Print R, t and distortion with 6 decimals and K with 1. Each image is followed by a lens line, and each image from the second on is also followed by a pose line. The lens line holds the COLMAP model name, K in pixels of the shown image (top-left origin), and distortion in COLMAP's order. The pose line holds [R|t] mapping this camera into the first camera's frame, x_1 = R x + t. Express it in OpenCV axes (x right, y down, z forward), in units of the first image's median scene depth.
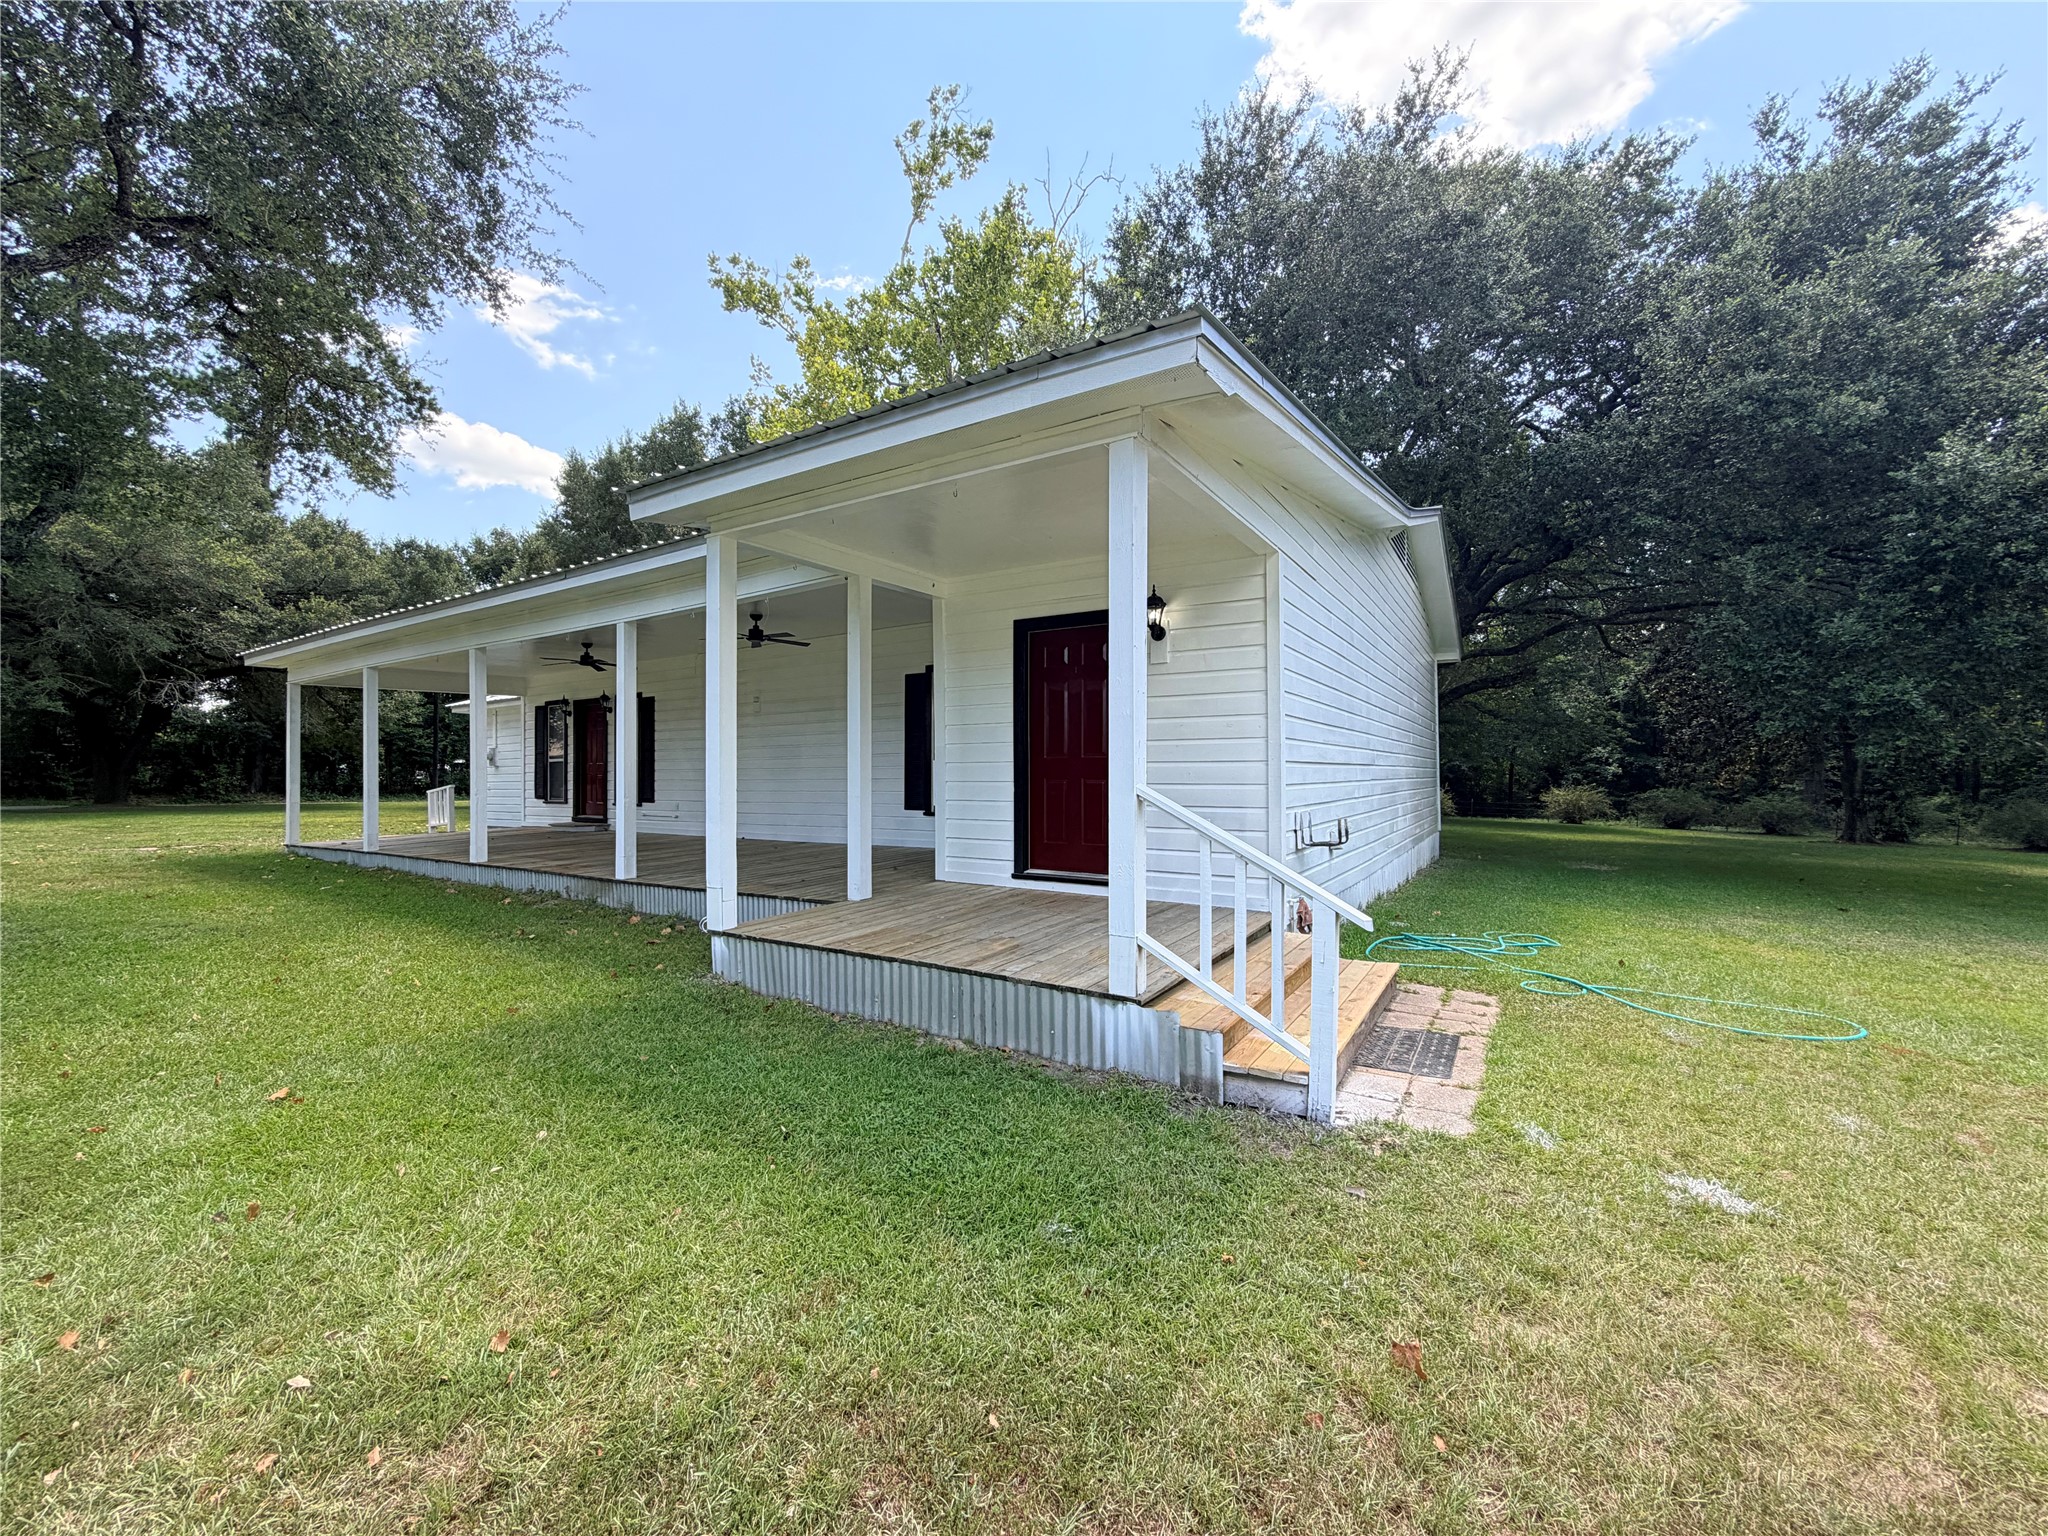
lens RADIAL K [[818.8, 0, 1017.2], [0, 818.8, 771.1], [0, 0, 1]] dist [-0.000442, 0.000300]
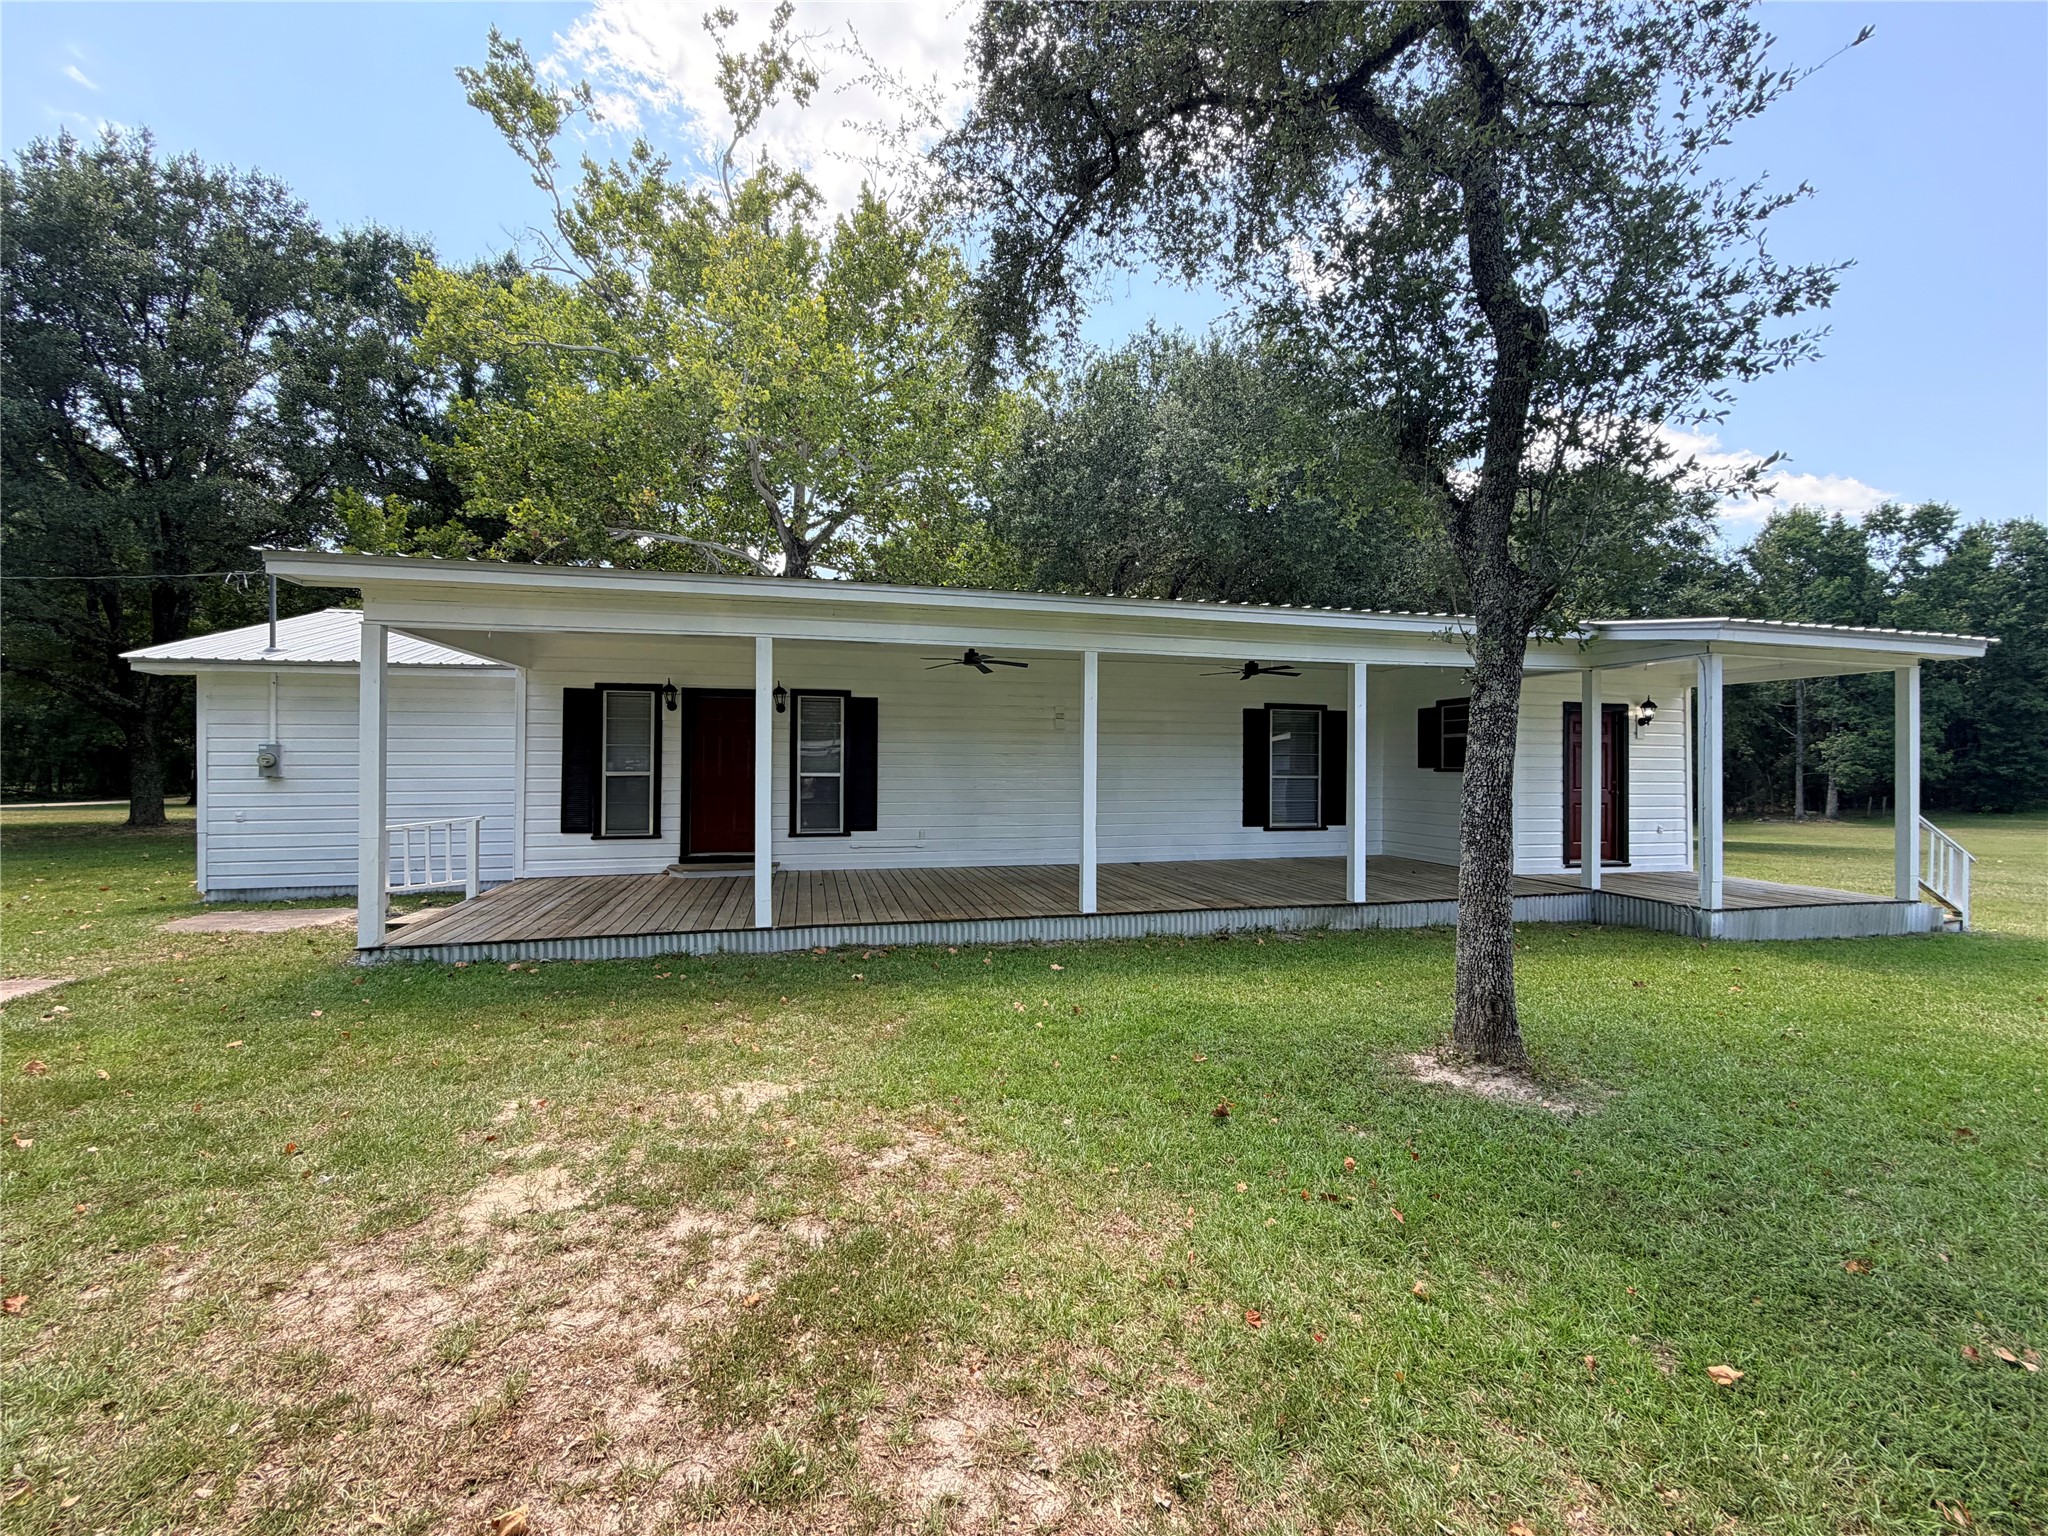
lens RADIAL K [[818.8, 0, 1018.4], [0, 818.8, 764.6], [0, 0, 1]] dist [-0.000442, 0.000300]
pose [[0.681367, 0.009616, 0.731879, -0.970086], [-0.011110, 0.999934, -0.002794, -0.025645], [-0.731858, -0.006228, 0.681429, 0.363786]]
